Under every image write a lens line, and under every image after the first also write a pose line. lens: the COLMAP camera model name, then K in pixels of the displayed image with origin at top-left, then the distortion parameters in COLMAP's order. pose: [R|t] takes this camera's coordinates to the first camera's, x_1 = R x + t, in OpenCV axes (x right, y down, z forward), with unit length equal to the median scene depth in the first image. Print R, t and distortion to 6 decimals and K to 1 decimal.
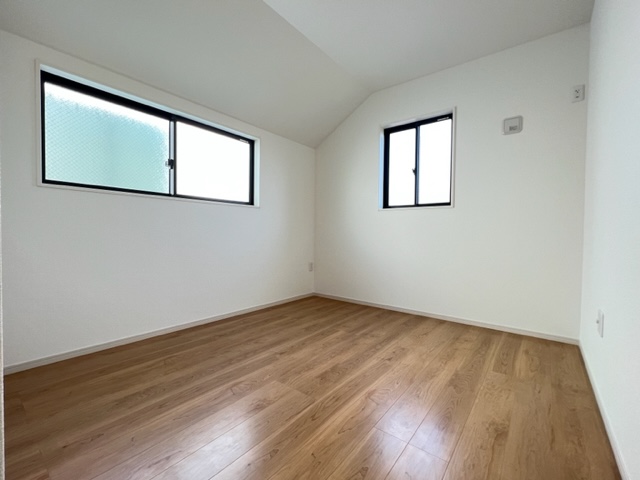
lens RADIAL K [[285.5, 0, 320.0], [0, 285.5, 240.0], [0, 0, 1]] dist [-0.000764, -0.000033]
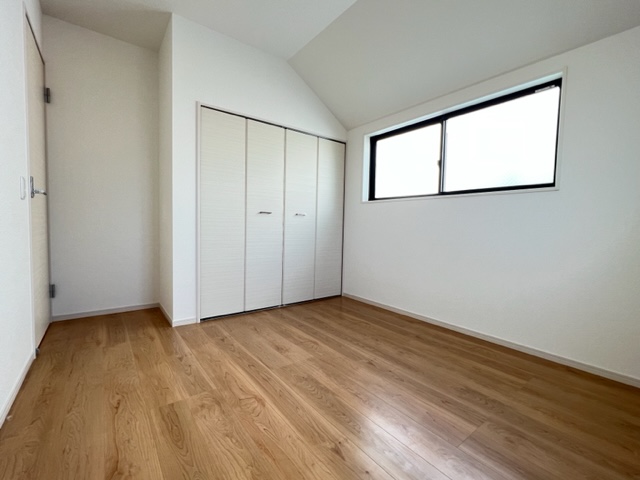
lens RADIAL K [[285.5, 0, 320.0], [0, 285.5, 240.0], [0, 0, 1]] dist [-0.000764, -0.000033]
pose [[-0.249453, 0.030730, -0.967899, 0.763594], [-0.046642, 0.997955, 0.043705, -0.018929], [0.967263, 0.056047, -0.247510, 1.057898]]
